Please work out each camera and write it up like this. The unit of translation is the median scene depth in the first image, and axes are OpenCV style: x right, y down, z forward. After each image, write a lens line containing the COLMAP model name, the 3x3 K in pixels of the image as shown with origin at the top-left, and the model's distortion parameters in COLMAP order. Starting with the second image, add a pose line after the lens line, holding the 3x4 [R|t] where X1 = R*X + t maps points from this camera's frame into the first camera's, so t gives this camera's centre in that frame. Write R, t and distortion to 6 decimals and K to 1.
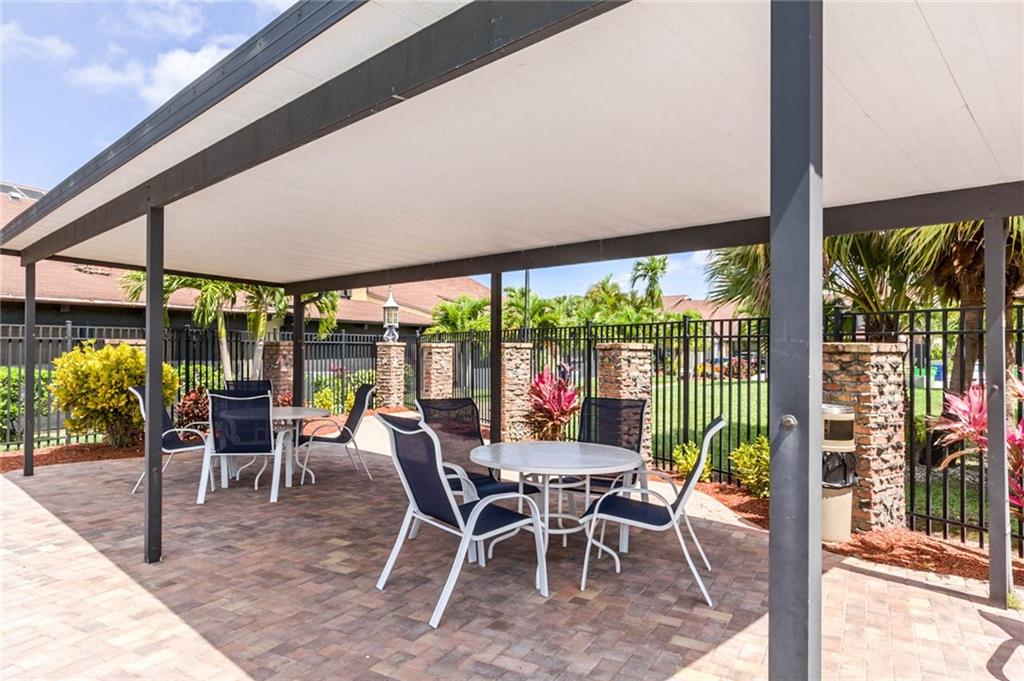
lens RADIAL K [[614.1, 0, 512.0], [0, 614.1, 340.5], [0, 0, 1]] dist [0.002989, 0.000386]
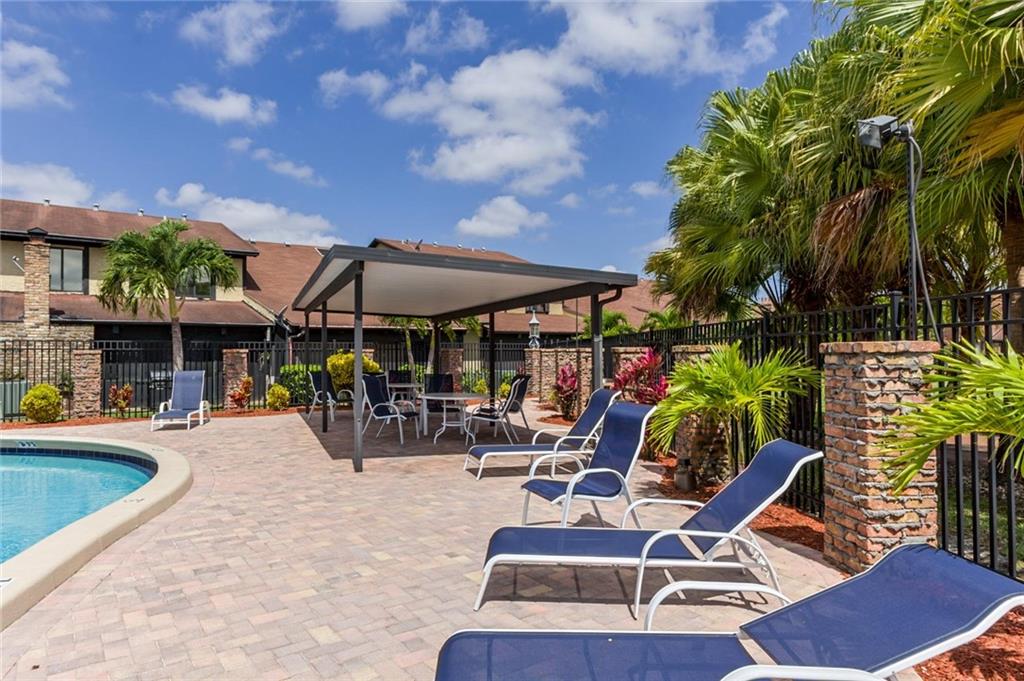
lens RADIAL K [[614.1, 0, 512.0], [0, 614.1, 340.5], [0, 0, 1]] dist [0.002989, 0.000386]
pose [[0.911910, -0.023240, -0.409731, 0.337303], [0.020827, 0.999729, -0.010353, -0.001662], [0.409861, 0.000908, 0.912148, -0.293279]]
